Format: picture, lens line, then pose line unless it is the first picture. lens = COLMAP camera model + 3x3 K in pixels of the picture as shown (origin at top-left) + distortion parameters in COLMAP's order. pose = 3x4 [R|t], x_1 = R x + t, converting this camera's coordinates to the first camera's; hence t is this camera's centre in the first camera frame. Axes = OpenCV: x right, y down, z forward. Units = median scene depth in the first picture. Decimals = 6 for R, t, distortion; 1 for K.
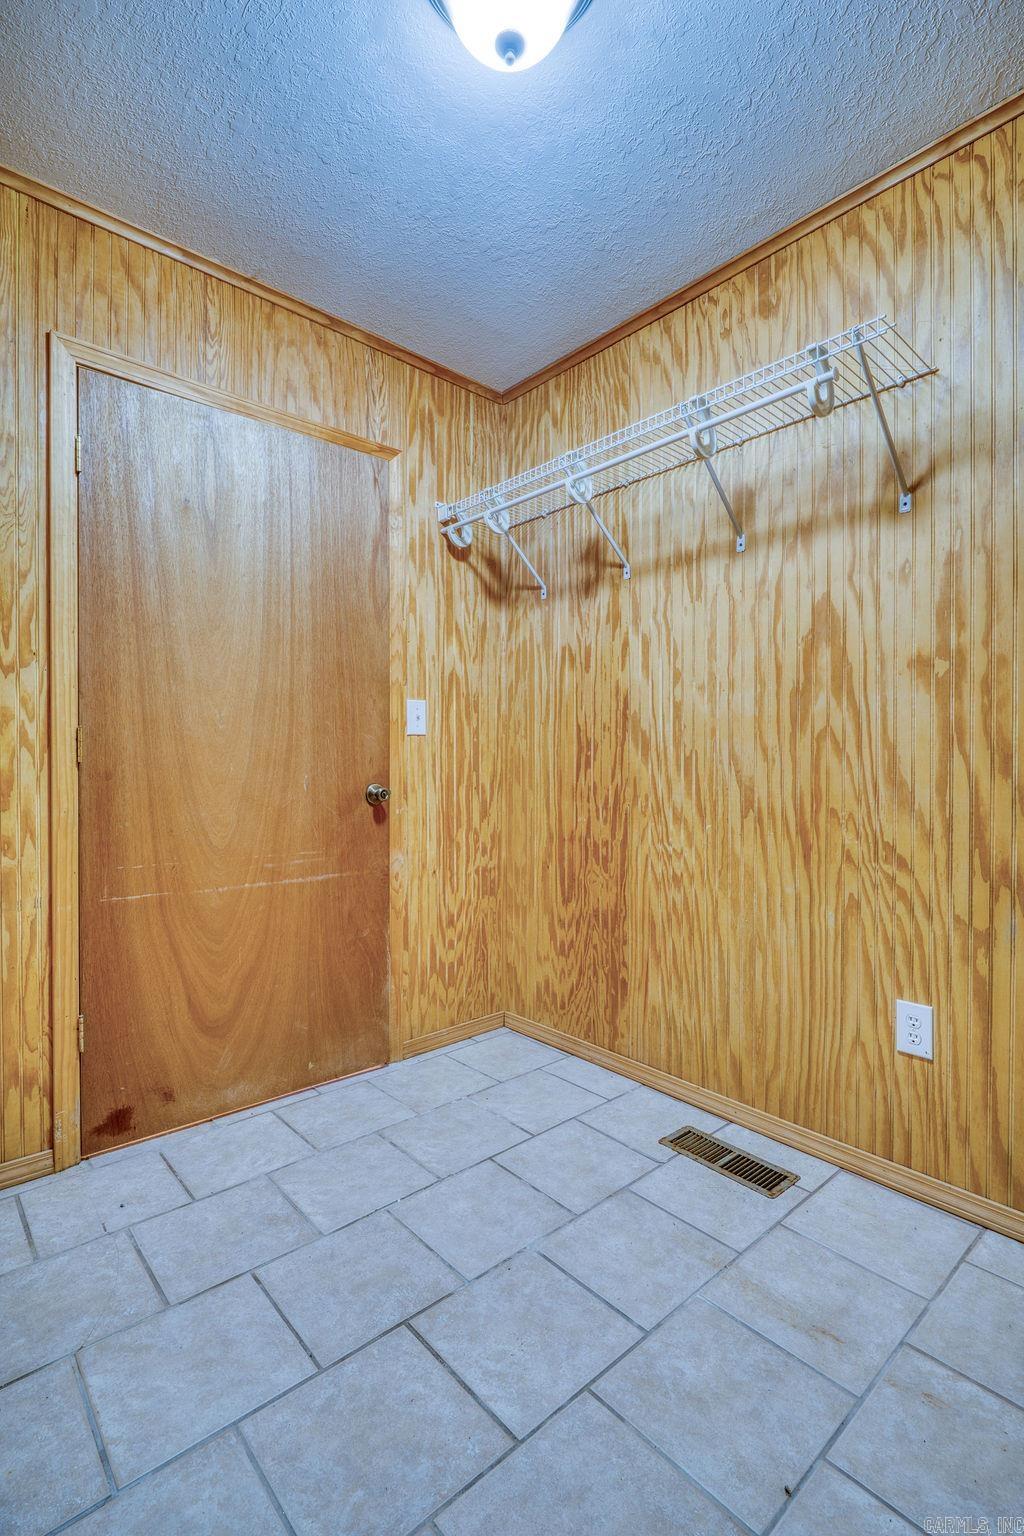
lens RADIAL K [[712.8, 0, 511.7], [0, 712.8, 761.9], [0, 0, 1]] dist [-0.006771, -0.002466]
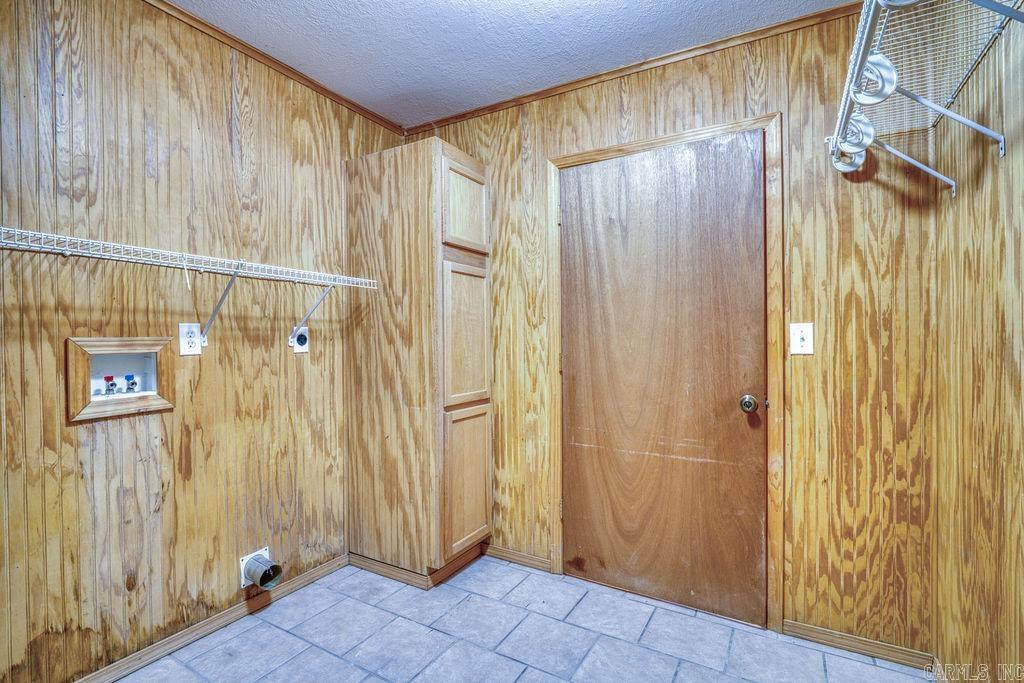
lens RADIAL K [[475.2, 0, 515.0], [0, 475.2, 340.6], [0, 0, 1]] dist [-0.006771, -0.002466]
pose [[0.316624, -0.000511, -0.948551, 0.463685], [0.001294, 0.999999, -0.000107, -0.064504], [0.948550, -0.001194, 0.316625, 0.358831]]
